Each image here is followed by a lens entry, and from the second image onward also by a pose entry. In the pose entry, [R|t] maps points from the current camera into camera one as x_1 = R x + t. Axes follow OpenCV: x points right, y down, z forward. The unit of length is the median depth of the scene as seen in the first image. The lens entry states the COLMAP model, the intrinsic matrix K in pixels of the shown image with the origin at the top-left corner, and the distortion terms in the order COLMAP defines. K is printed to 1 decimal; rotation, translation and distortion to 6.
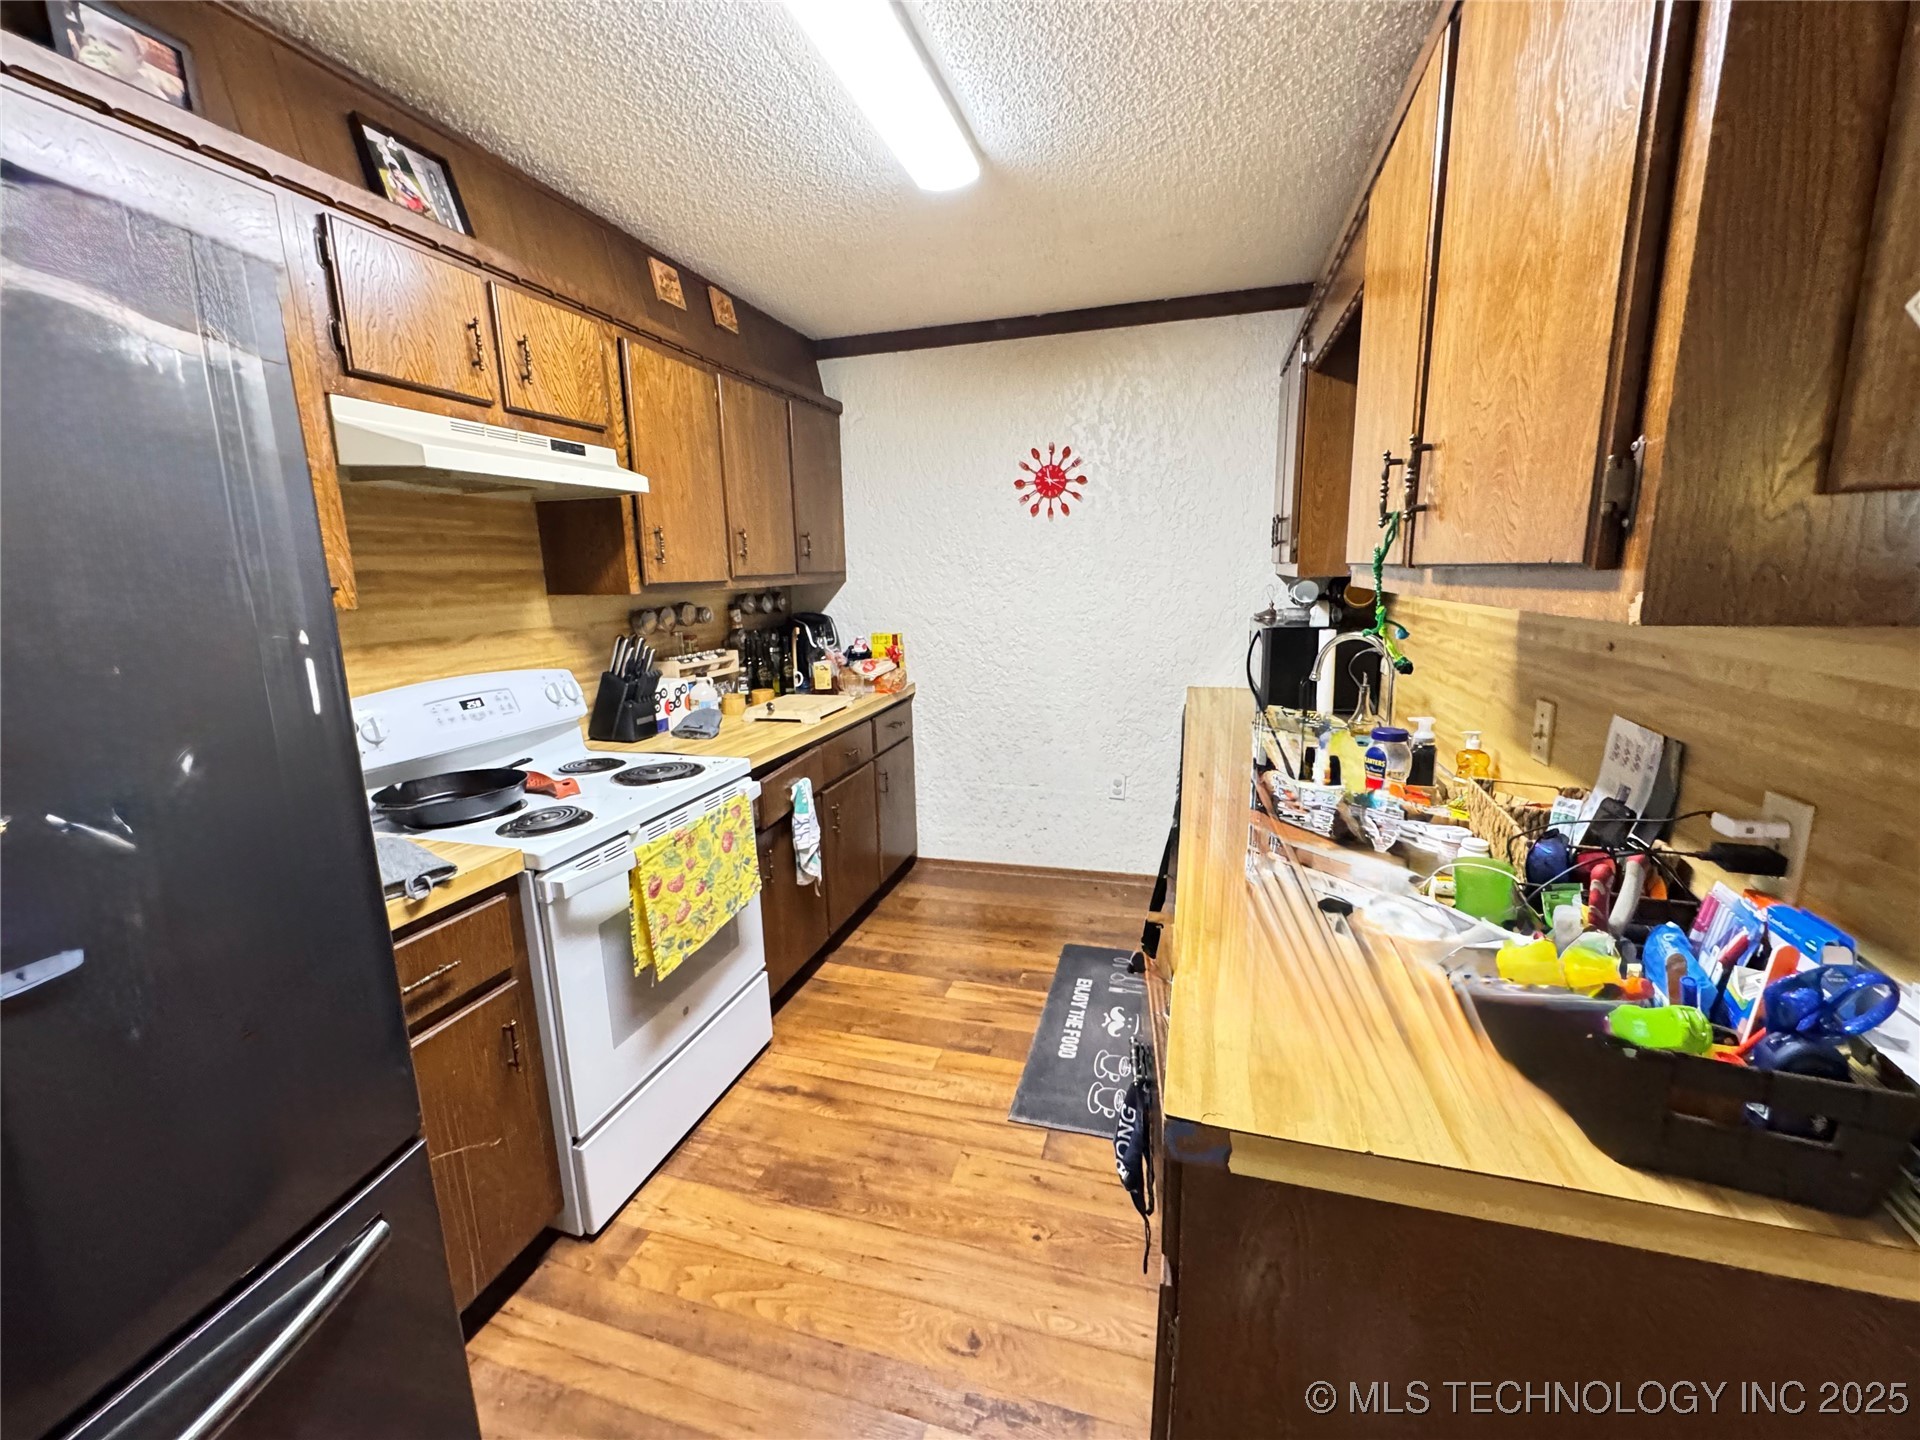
lens RADIAL K [[767.2, 0, 964.6], [0, 767.2, 719.2], [0, 0, 1]] dist [0.002574, 0.000366]
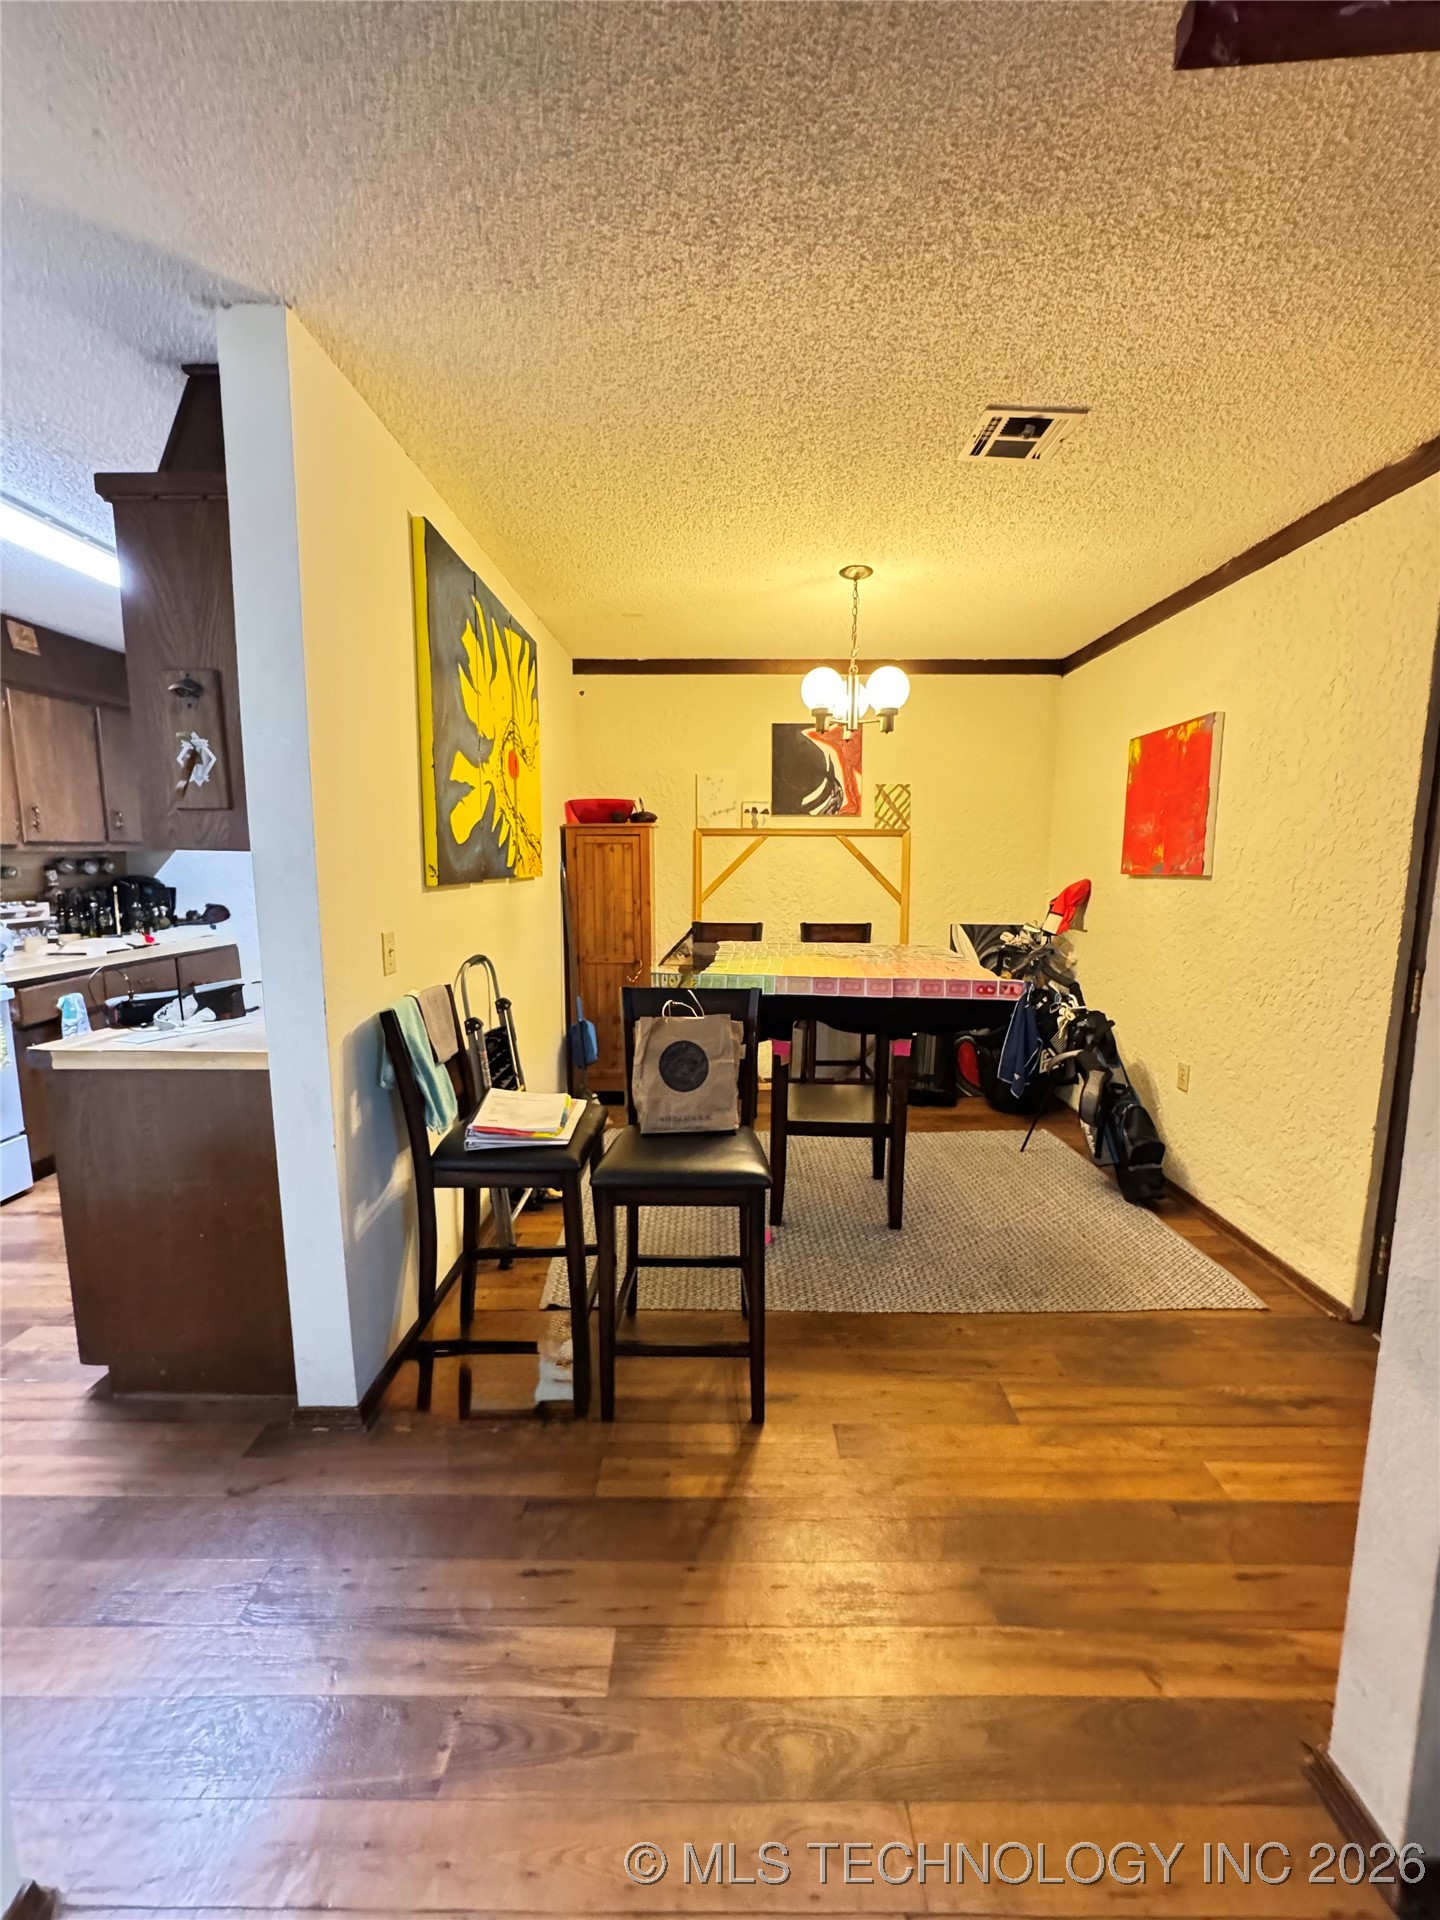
lens RADIAL K [[767.2, 0, 722.7], [0, 767.2, 962.4], [0, 0, 1]] dist [0.002574, 0.000366]
pose [[0.962486, -0.009350, 0.271171, 0.409489], [0.025024, 0.998205, -0.054403, 0.099892], [-0.270176, 0.059148, 0.960992, -0.469189]]
